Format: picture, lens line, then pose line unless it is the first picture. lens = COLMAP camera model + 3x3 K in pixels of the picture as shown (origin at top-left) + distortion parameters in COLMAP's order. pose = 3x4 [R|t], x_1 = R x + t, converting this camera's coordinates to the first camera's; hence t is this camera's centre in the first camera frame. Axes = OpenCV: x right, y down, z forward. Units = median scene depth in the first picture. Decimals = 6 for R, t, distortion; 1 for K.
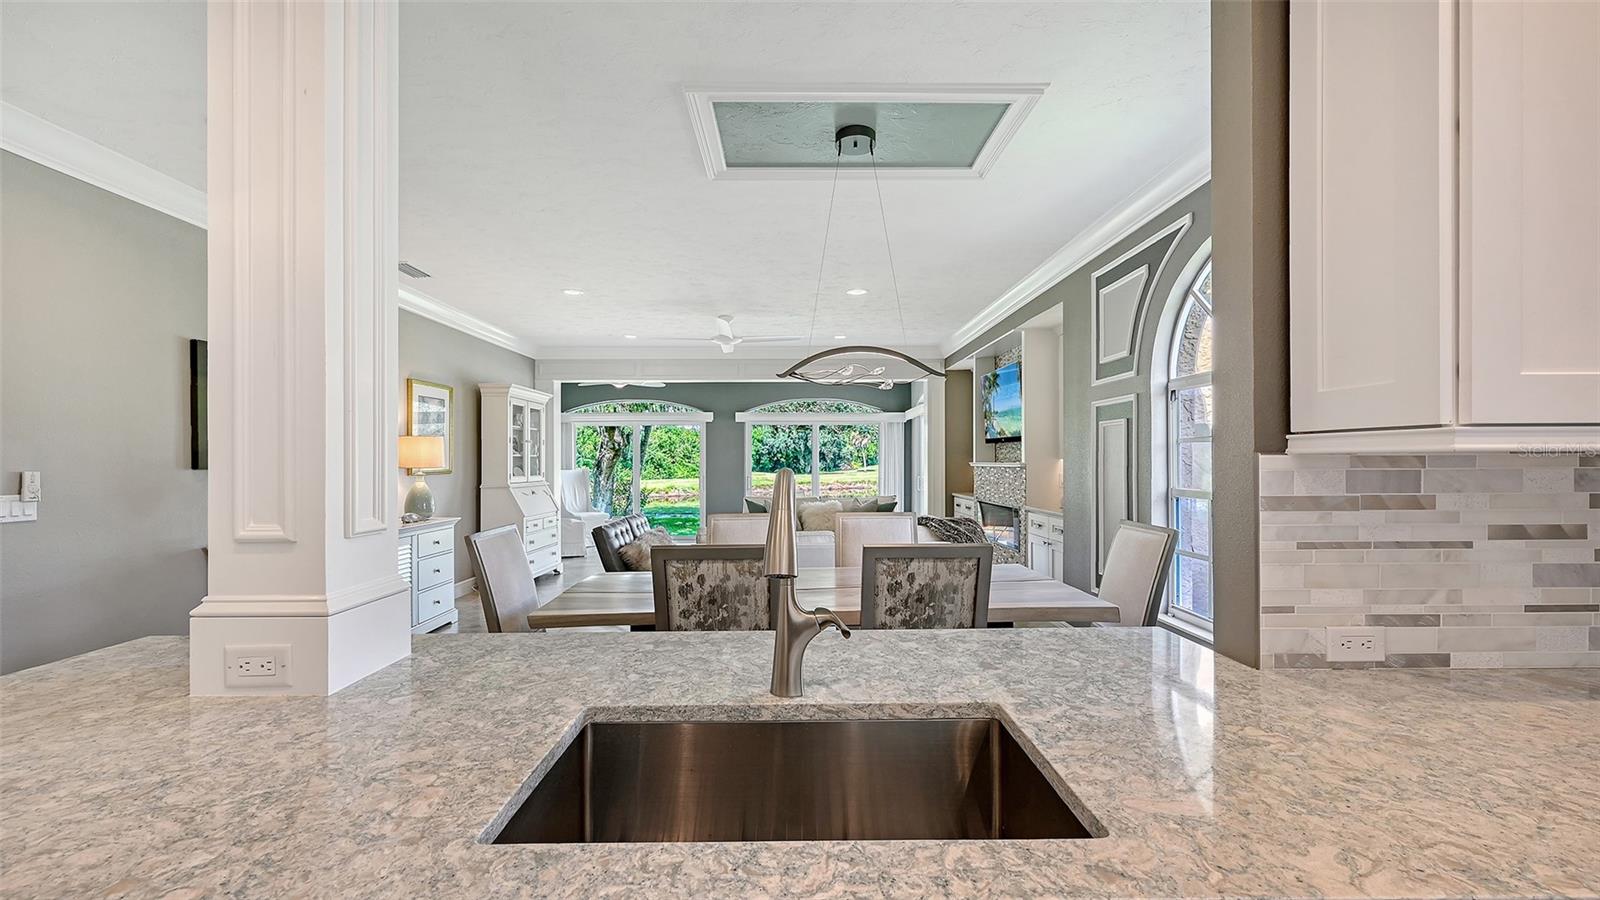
lens RADIAL K [[644.2, 0, 792.0], [0, 644.2, 465.5], [0, 0, 1]] dist [0.000763, 0.000187]
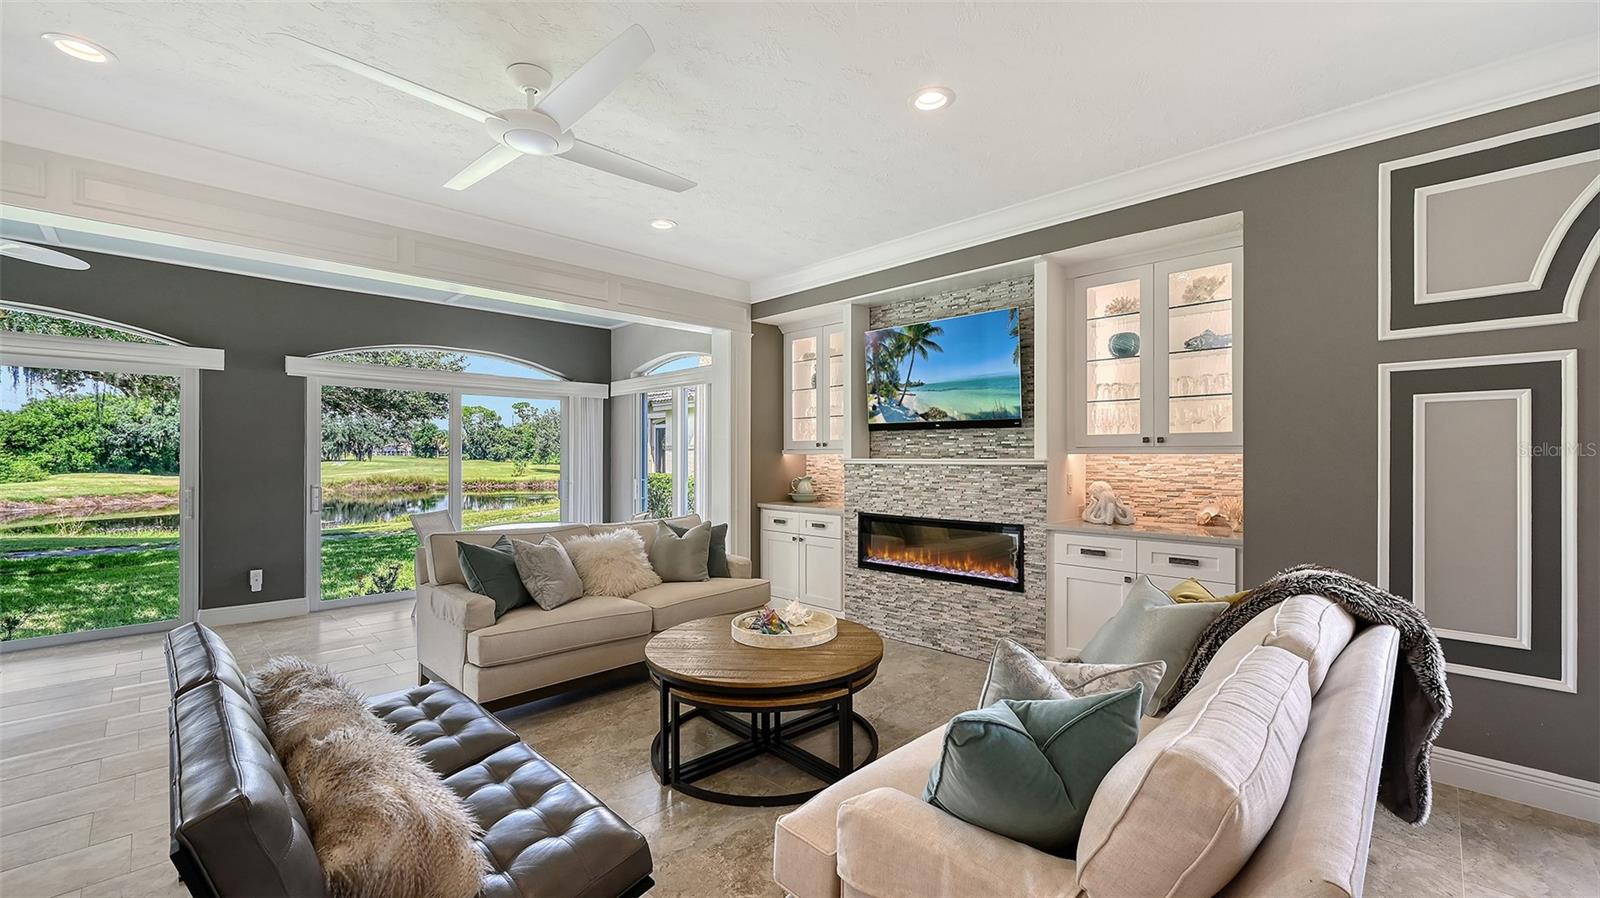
lens RADIAL K [[641.8, 0, 794.4], [0, 641.8, 452.3], [0, 0, 1]] dist [-0.000584, -0.000107]
pose [[0.708045, 0.007313, 0.706129, -0.261541], [0.003023, 0.999906, -0.013386, -0.002329], [-0.706160, 0.011612, 0.707957, 0.634775]]
